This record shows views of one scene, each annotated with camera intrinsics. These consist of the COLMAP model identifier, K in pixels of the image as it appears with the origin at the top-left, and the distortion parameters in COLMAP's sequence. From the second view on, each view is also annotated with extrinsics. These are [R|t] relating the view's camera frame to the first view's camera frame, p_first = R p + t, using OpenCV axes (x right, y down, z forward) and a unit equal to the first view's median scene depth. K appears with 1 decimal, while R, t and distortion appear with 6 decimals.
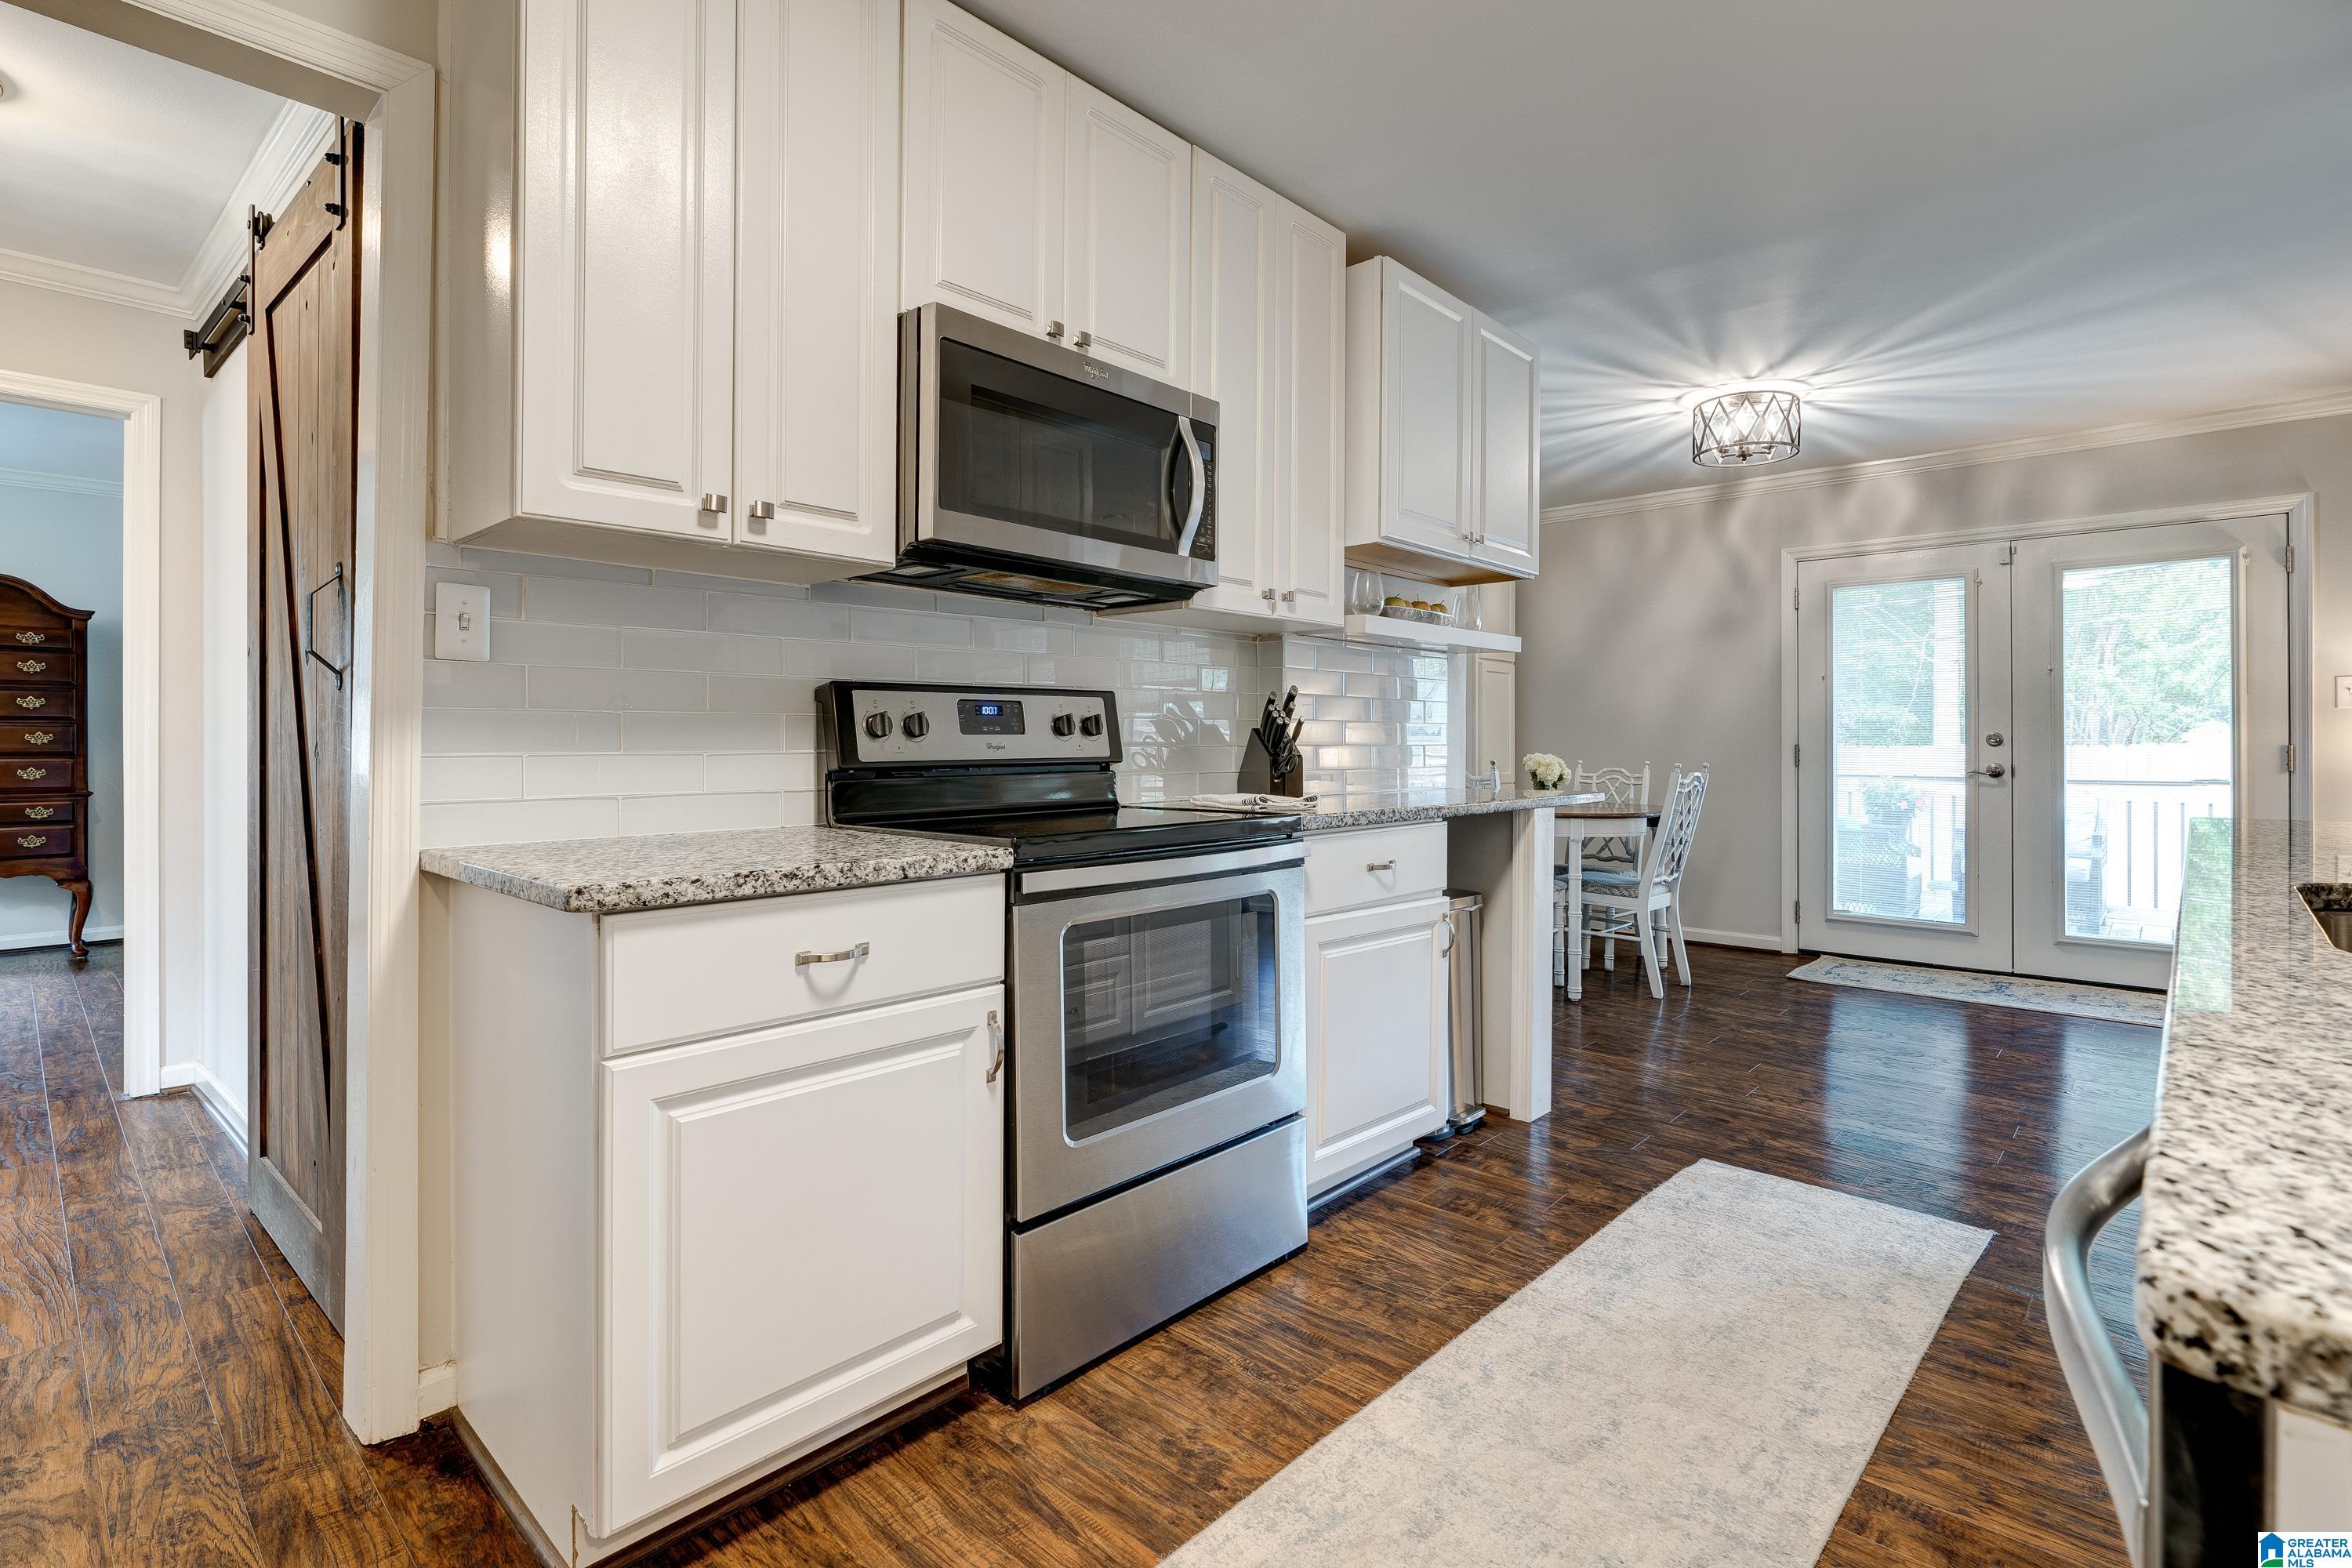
lens RADIAL K [[1112.5, 0, 1177.0], [0, 1112.5, 765.9], [0, 0, 1]] dist [-0.001268, 0.000251]
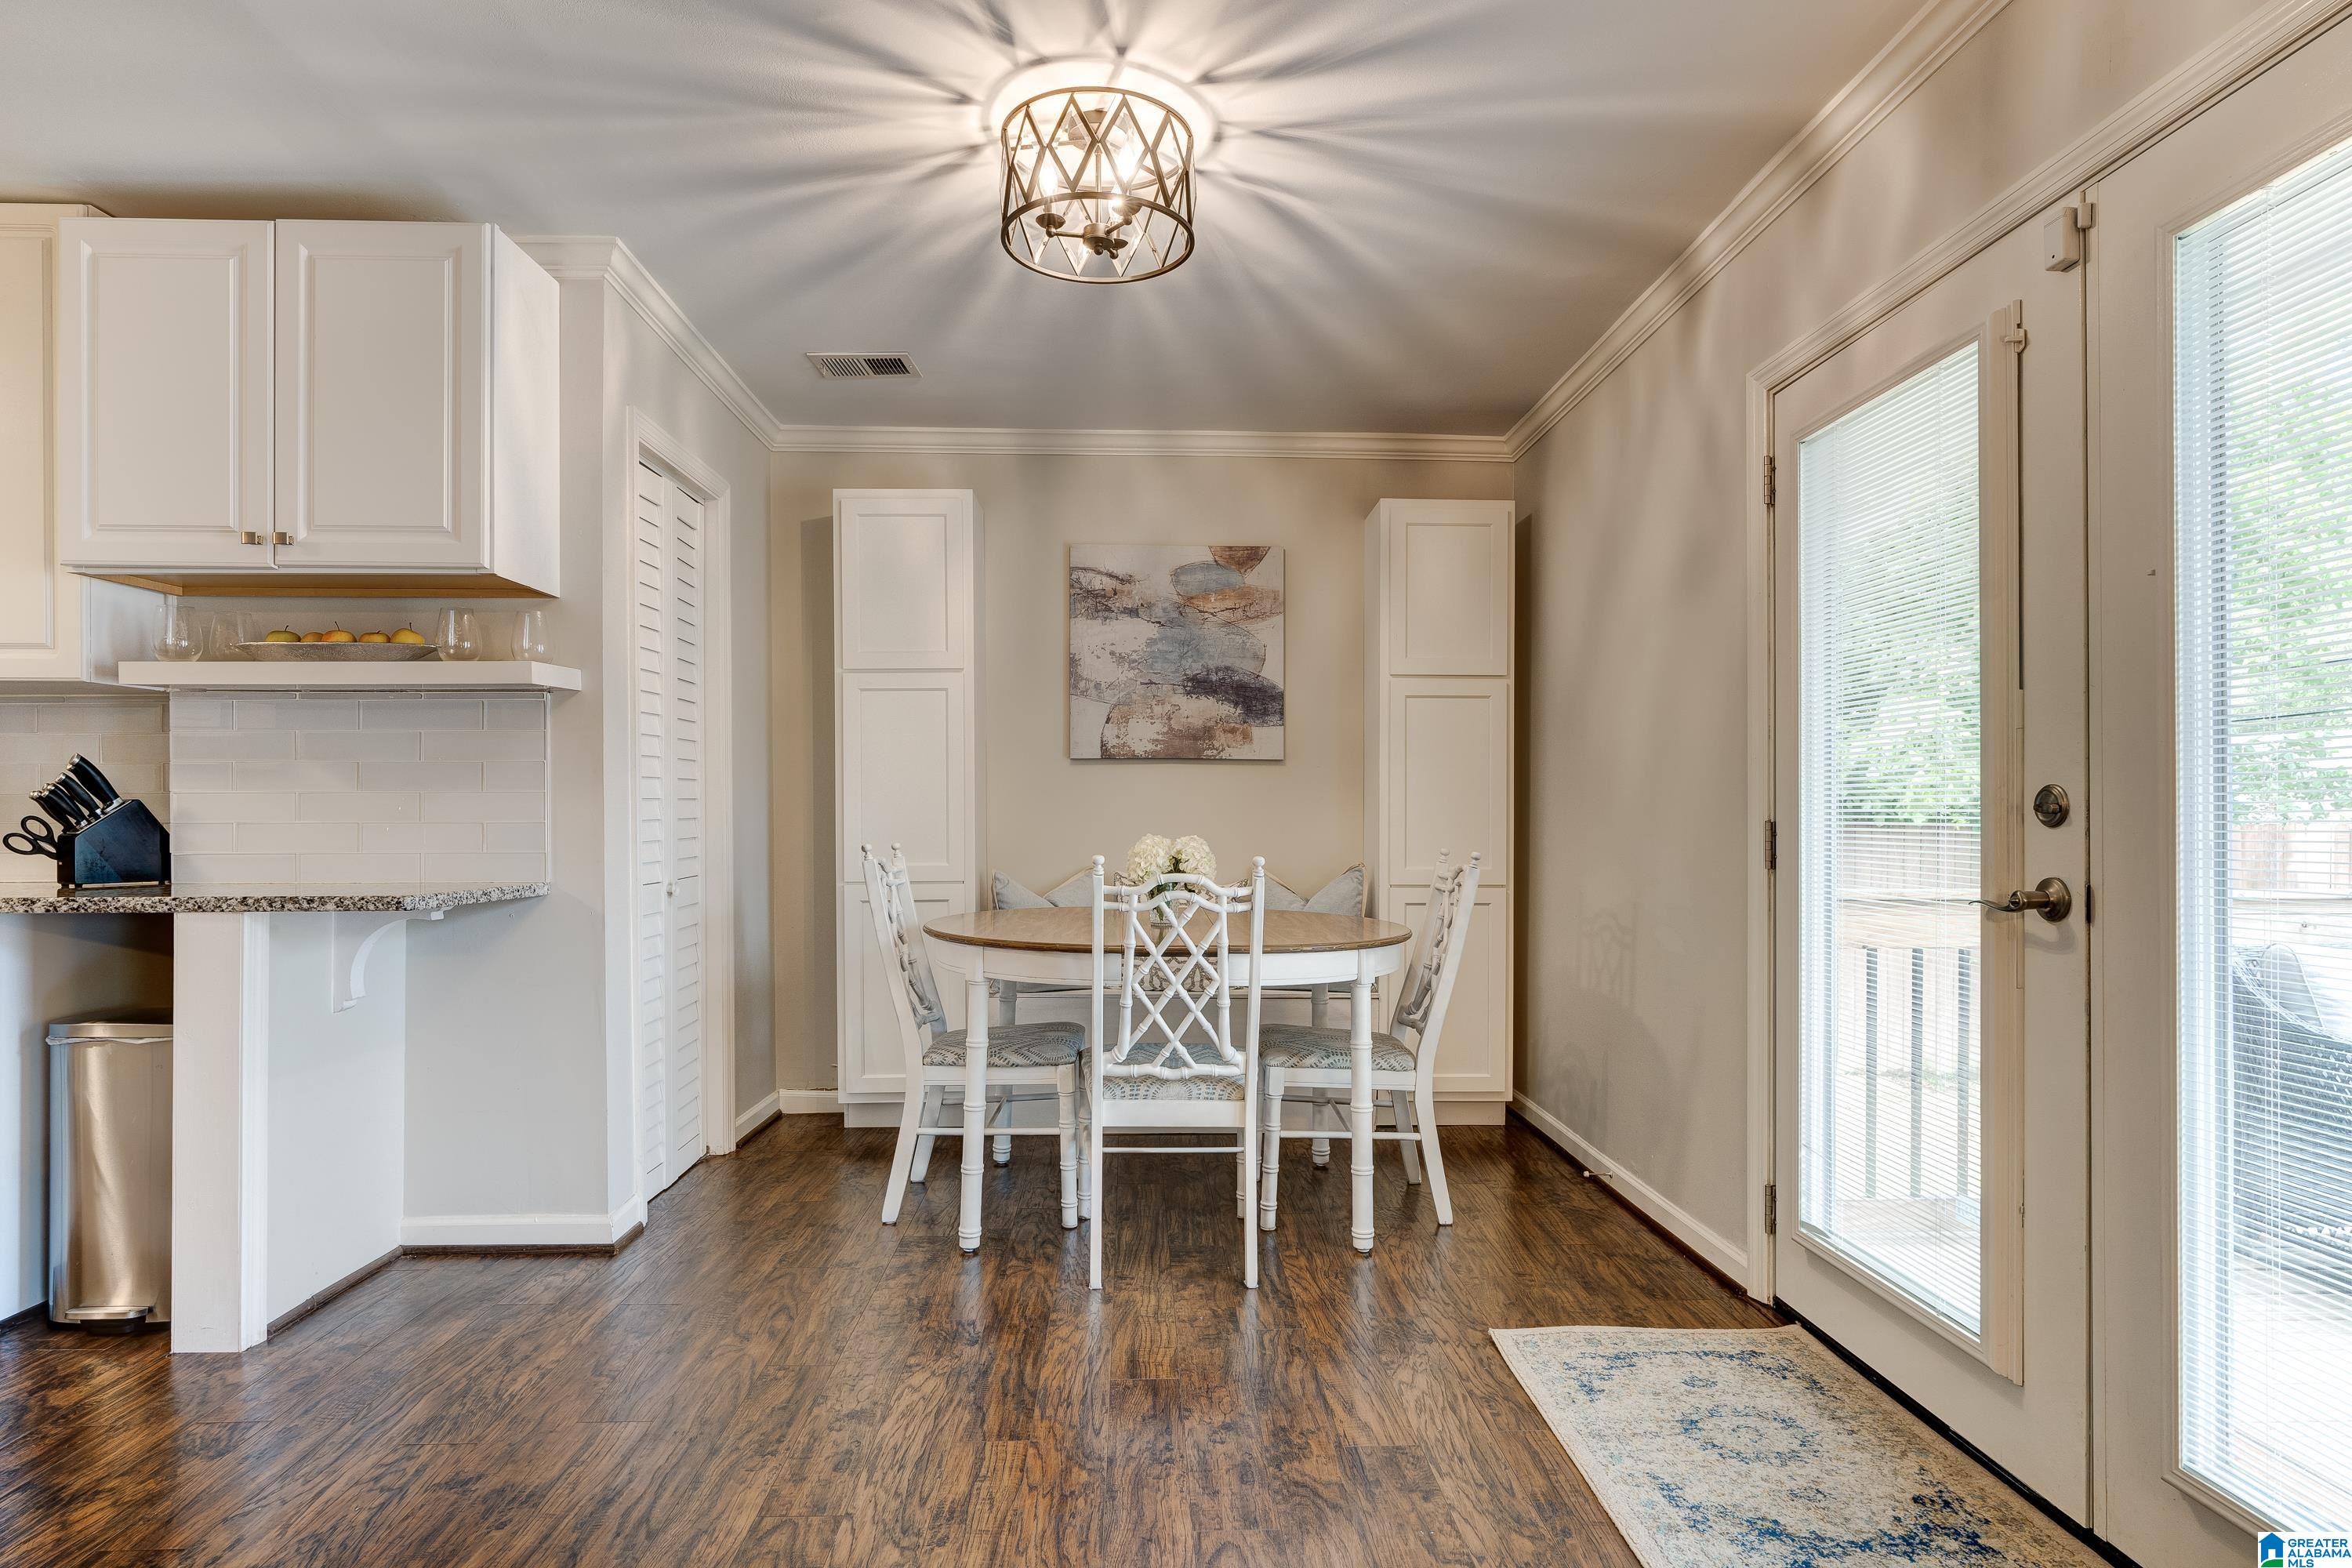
lens RADIAL K [[1251.7, 0, 1159.6], [0, 1251.7, 831.8], [0, 0, 1]] dist [-0.000881, 0.000188]
pose [[0.698660, 0.000099, -0.715453, 0.810075], [-0.013082, 0.999835, -0.012637, -0.007352], [0.715334, 0.018189, 0.698546, 0.550394]]
